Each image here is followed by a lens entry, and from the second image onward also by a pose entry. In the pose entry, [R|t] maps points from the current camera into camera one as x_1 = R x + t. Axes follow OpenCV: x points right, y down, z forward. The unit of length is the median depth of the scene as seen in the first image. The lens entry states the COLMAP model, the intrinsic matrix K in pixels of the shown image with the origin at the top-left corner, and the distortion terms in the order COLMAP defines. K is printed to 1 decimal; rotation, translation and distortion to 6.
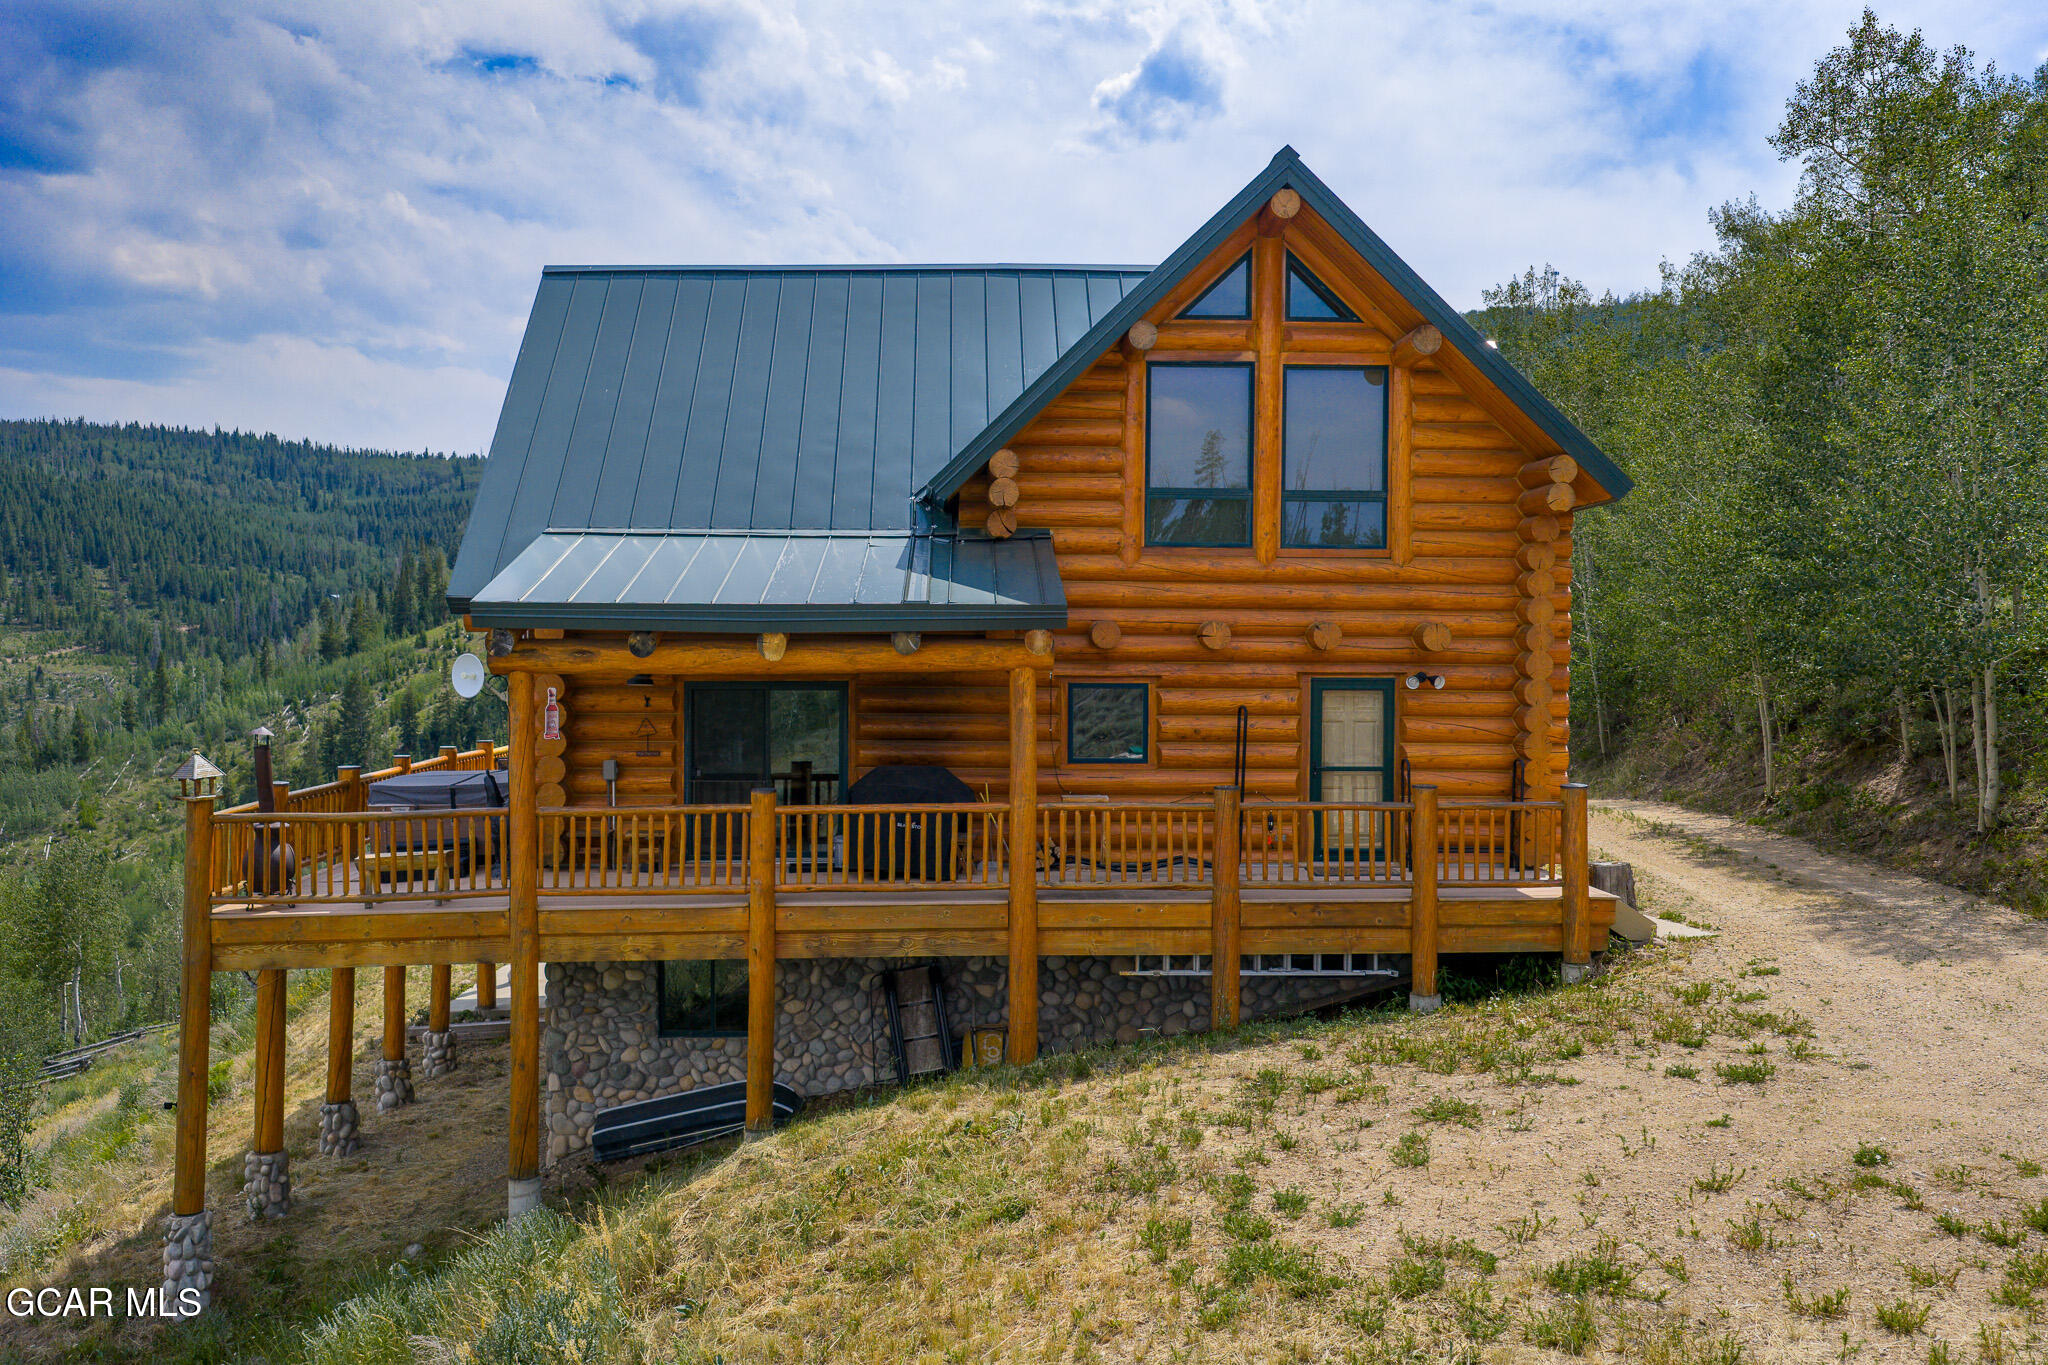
lens RADIAL K [[1912.6, 0, 1024.0], [0, 1912.6, 682.5], [0, 0, 1]] dist [0.120693, -0.342079]
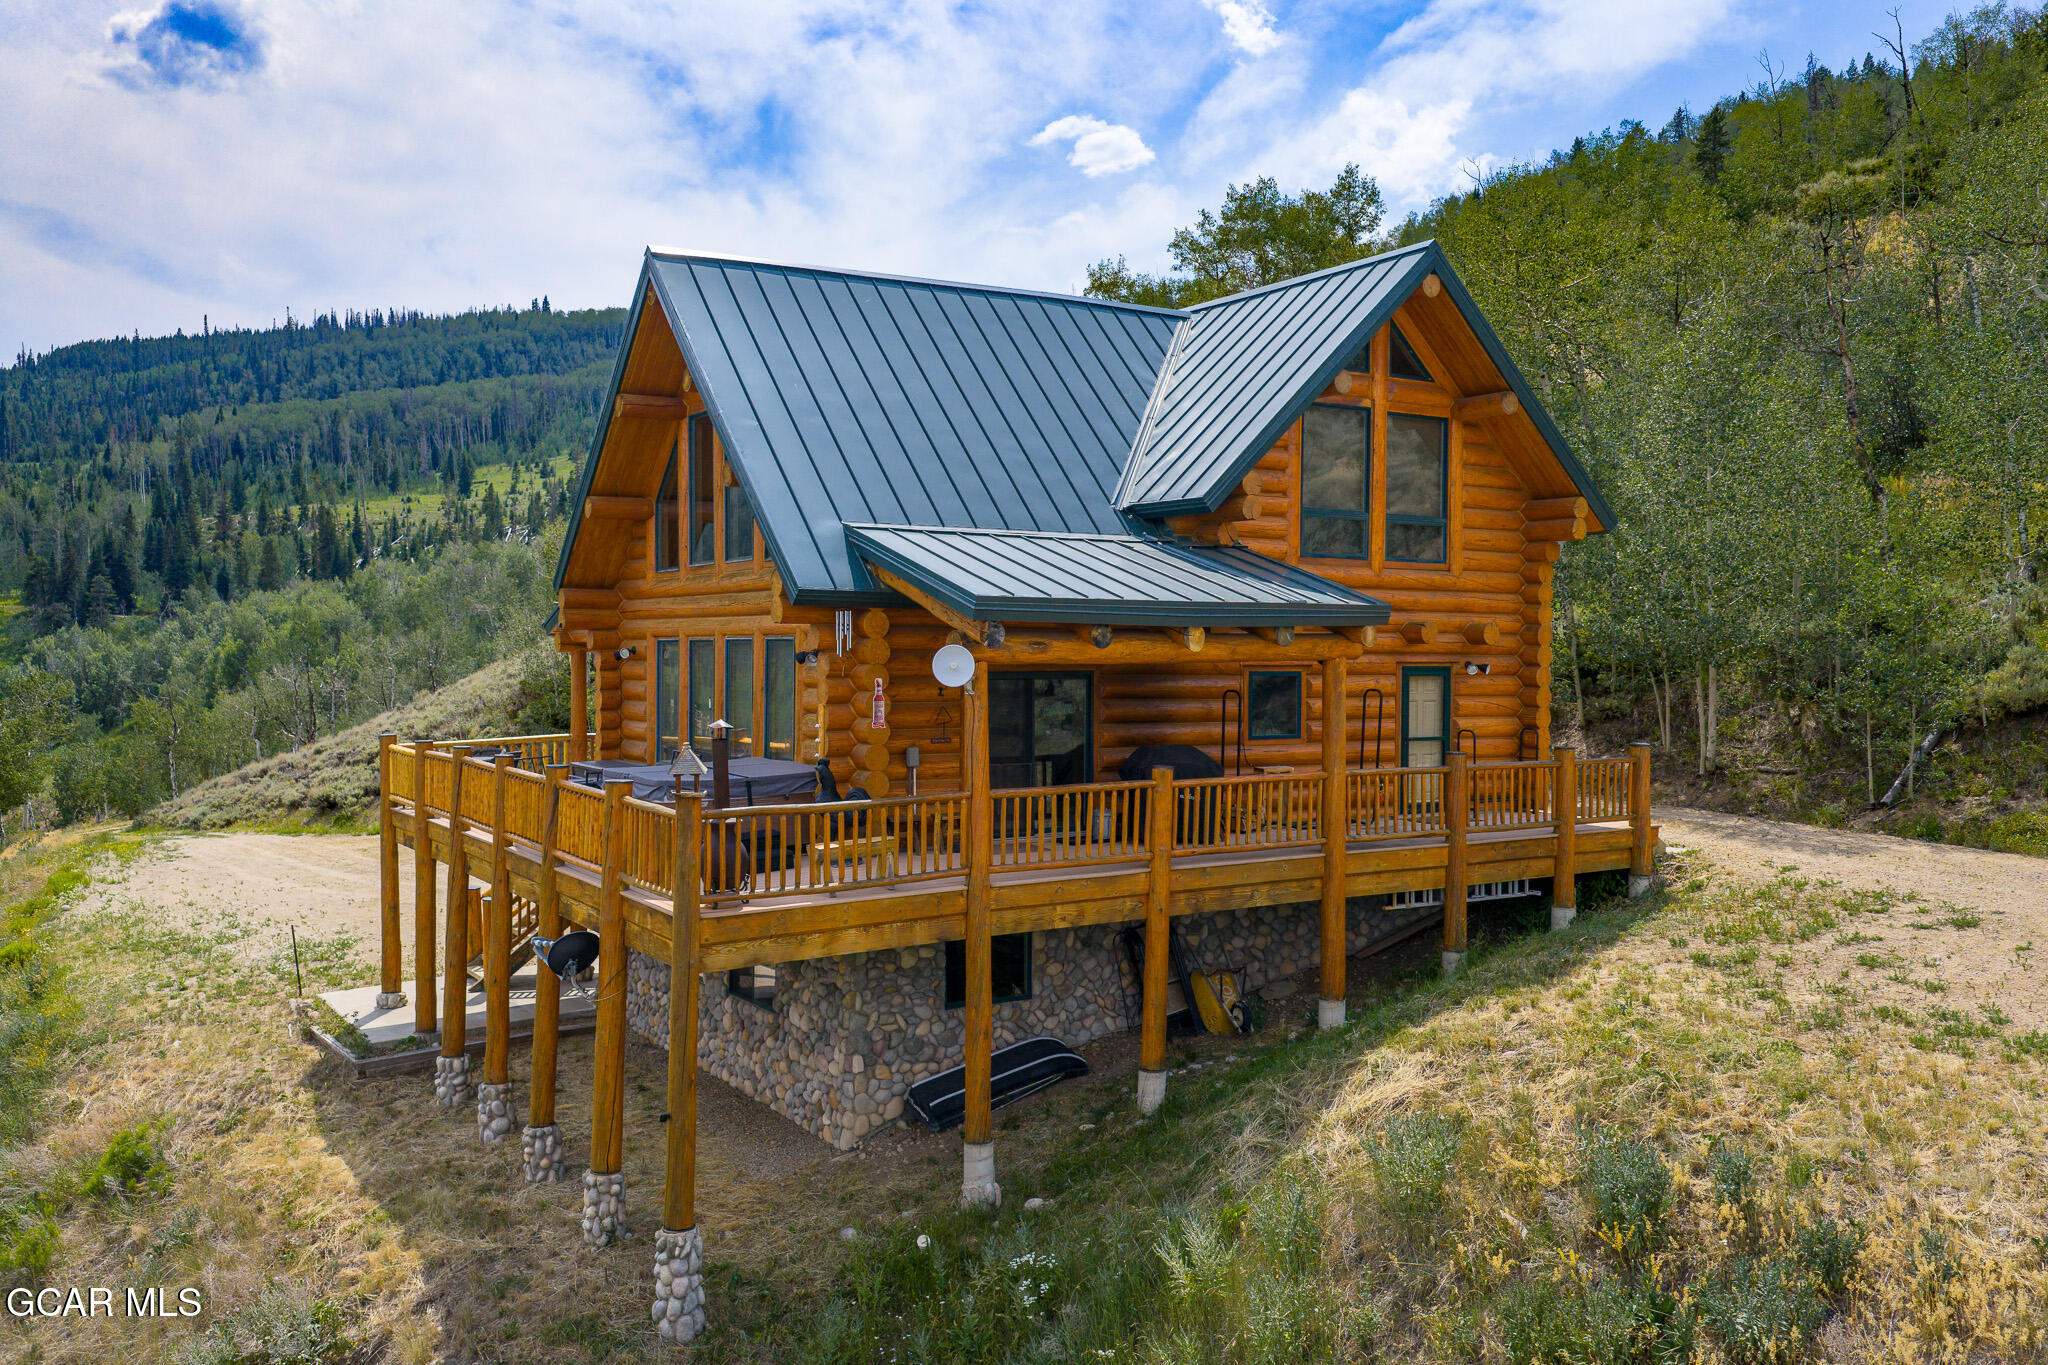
lens RADIAL K [[1912.6, 0, 1024.0], [0, 1912.6, 682.5], [0, 0, 1]] dist [0.120693, -0.342079]
pose [[0.834408, -0.008735, 0.551078, -0.737694], [0.008973, 0.999957, 0.002264, 0.003176], [-0.551074, 0.003056, 0.834451, 0.099808]]
